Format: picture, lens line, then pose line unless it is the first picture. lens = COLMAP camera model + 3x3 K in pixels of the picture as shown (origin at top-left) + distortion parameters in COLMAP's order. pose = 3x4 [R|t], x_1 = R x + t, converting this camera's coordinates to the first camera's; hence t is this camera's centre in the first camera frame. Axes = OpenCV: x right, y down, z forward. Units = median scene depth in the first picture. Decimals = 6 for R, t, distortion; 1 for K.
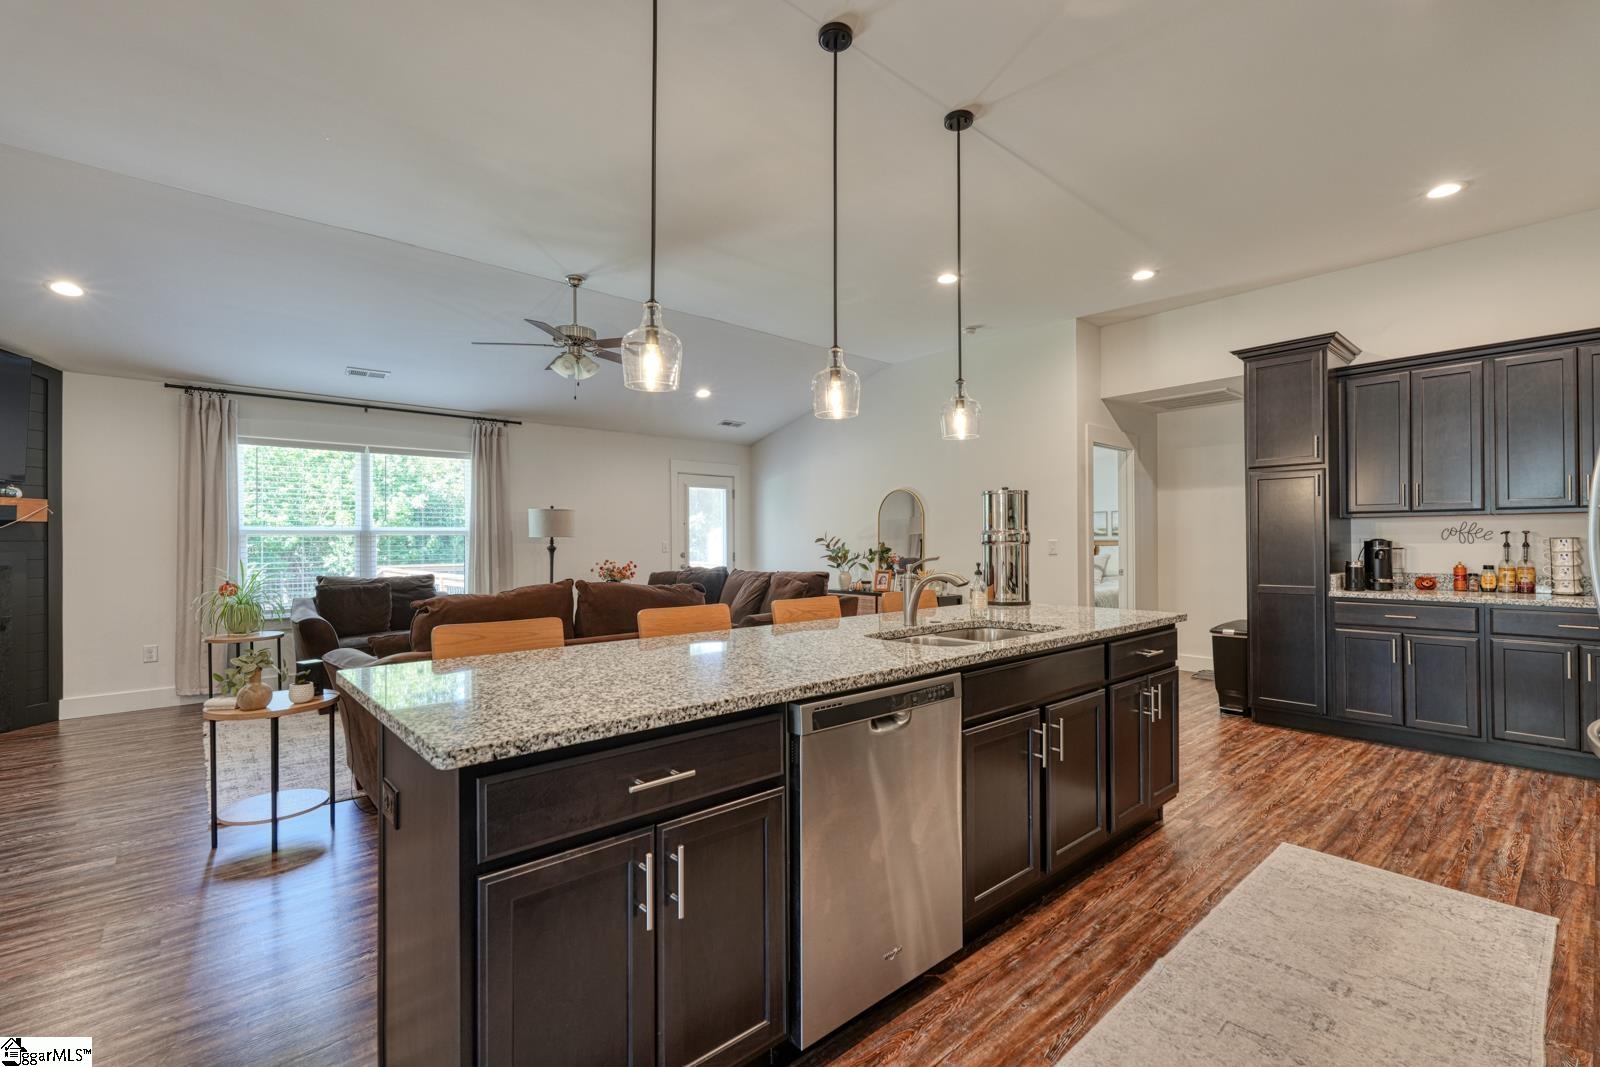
lens RADIAL K [[697.2, 0, 802.0], [0, 697.2, 534.2], [0, 0, 1]] dist [0.002011, 0.000263]
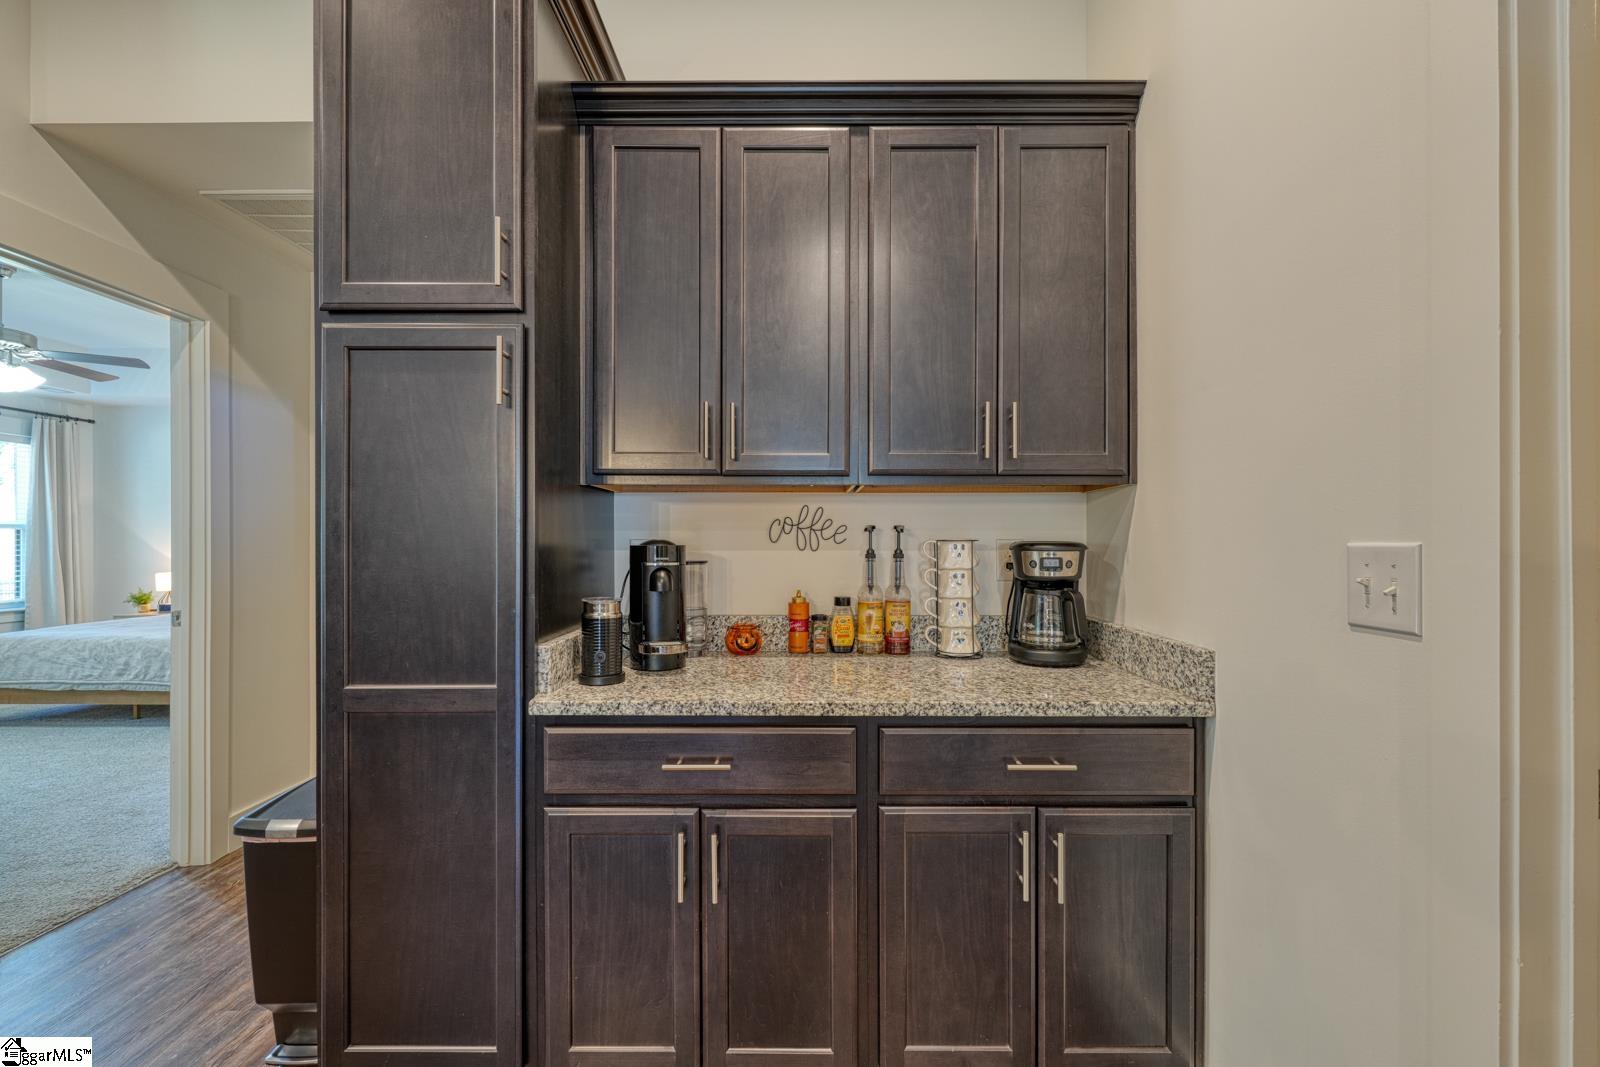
lens RADIAL K [[696.0, 0, 803.3], [0, 696.0, 542.7], [0, 0, 1]] dist [-0.000172, -0.000009]
pose [[0.662434, 0.003462, 0.749112, 0.592679], [-0.012304, 0.999905, 0.006258, 0.004799], [-0.749019, -0.013362, 0.662414, 0.686466]]
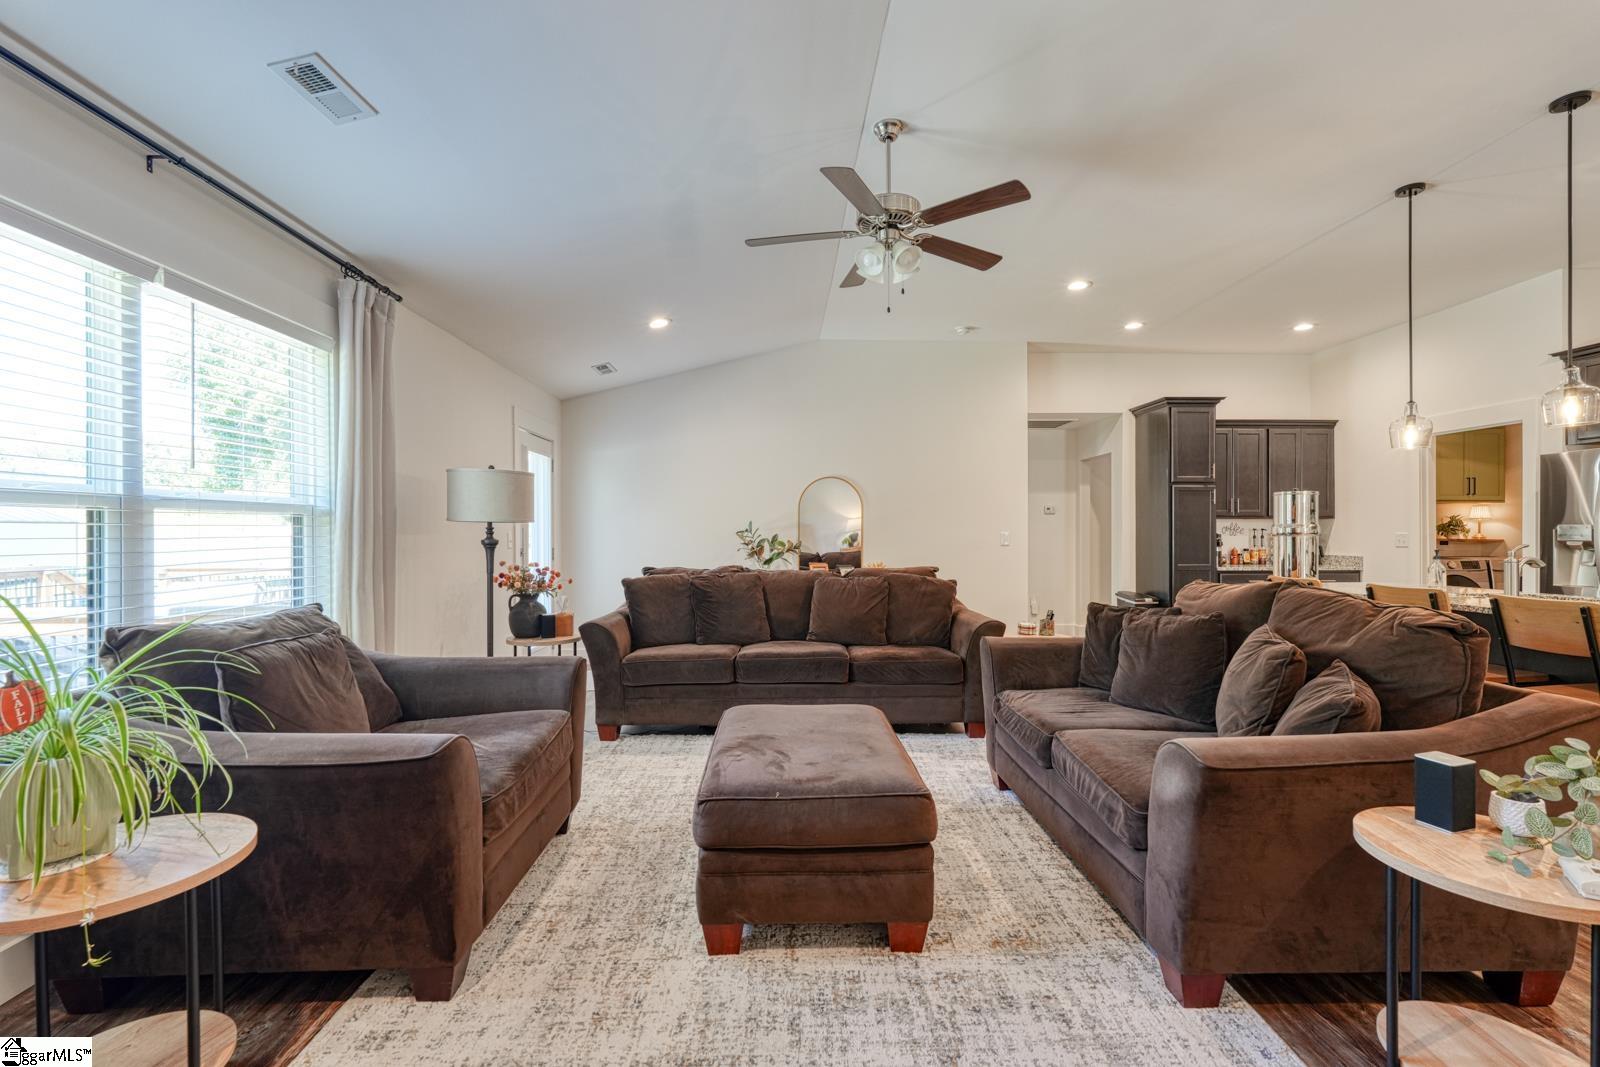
lens RADIAL K [[697.2, 0, 802.0], [0, 697.2, 534.2], [0, 0, 1]] dist [0.002011, 0.000263]
pose [[0.638723, 0.003526, 0.769429, -0.981478], [-0.009289, 0.999952, 0.003129, 0.013635], [-0.769381, -0.009146, 0.638725, 0.725827]]
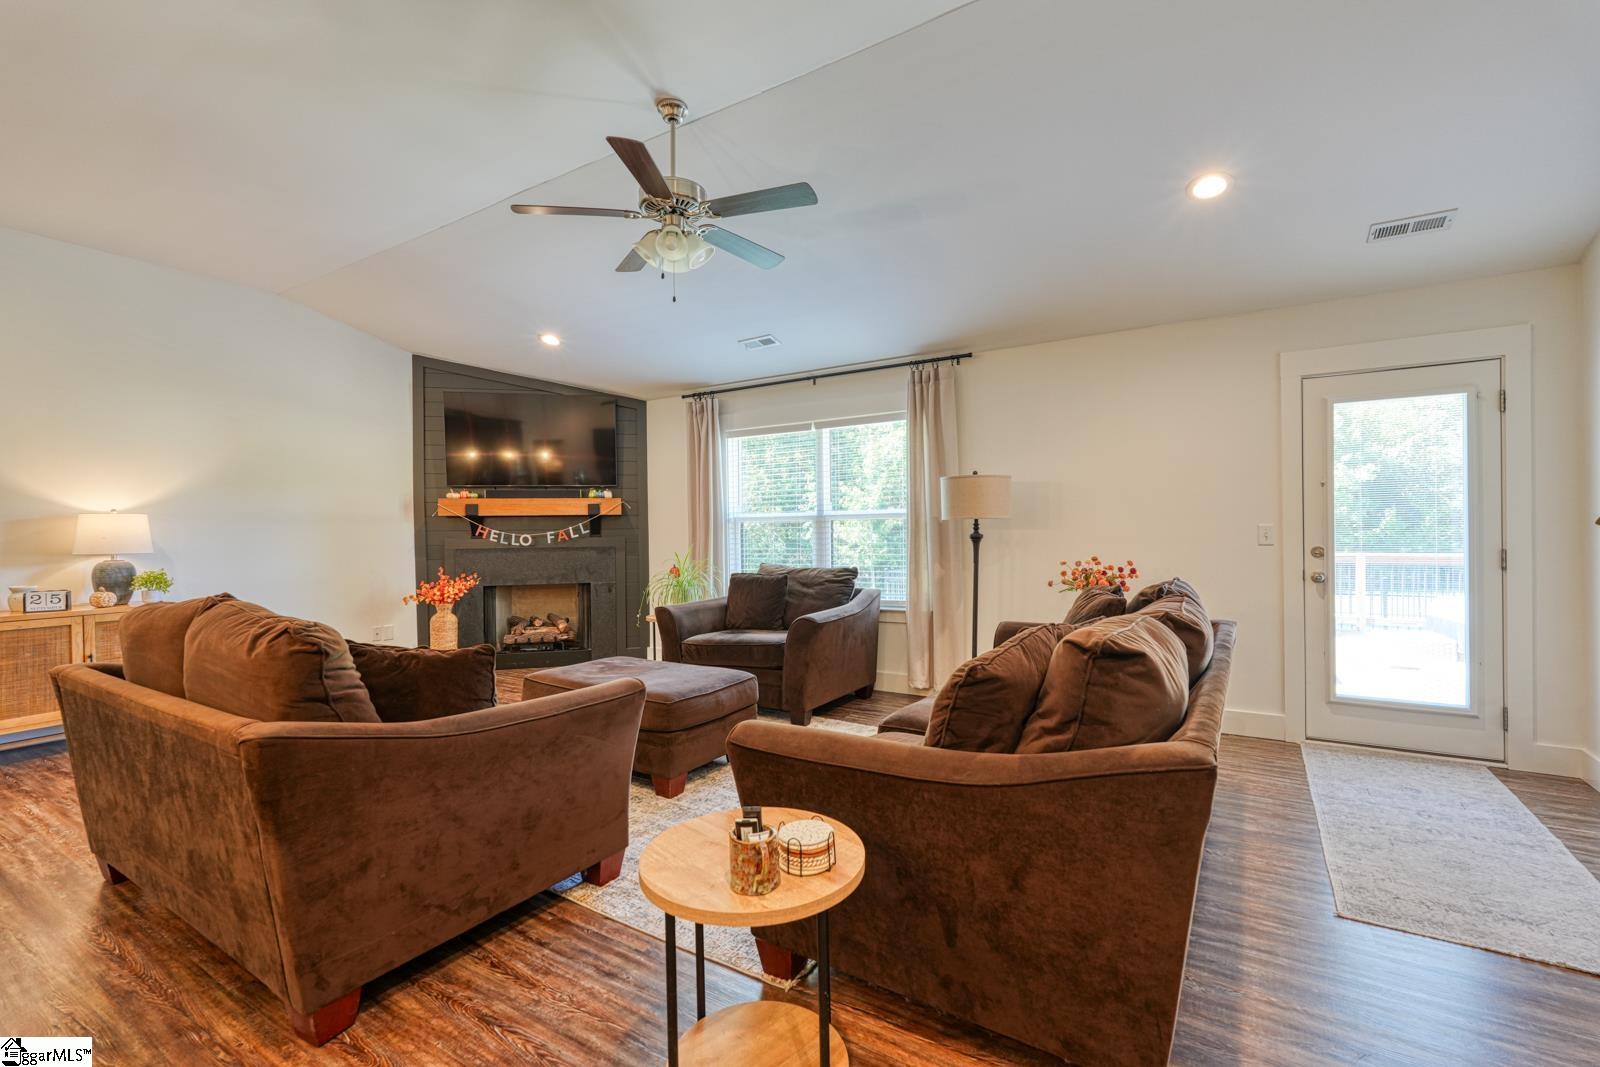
lens RADIAL K [[701.1, 0, 809.8], [0, 701.1, 533.2], [0, 0, 1]] dist [-0.000885, -0.000118]
pose [[0.284947, 0.005930, -0.958525, 0.352041], [0.018525, 0.999760, 0.011692, 0.010177], [0.958364, -0.021088, 0.284768, 1.050459]]
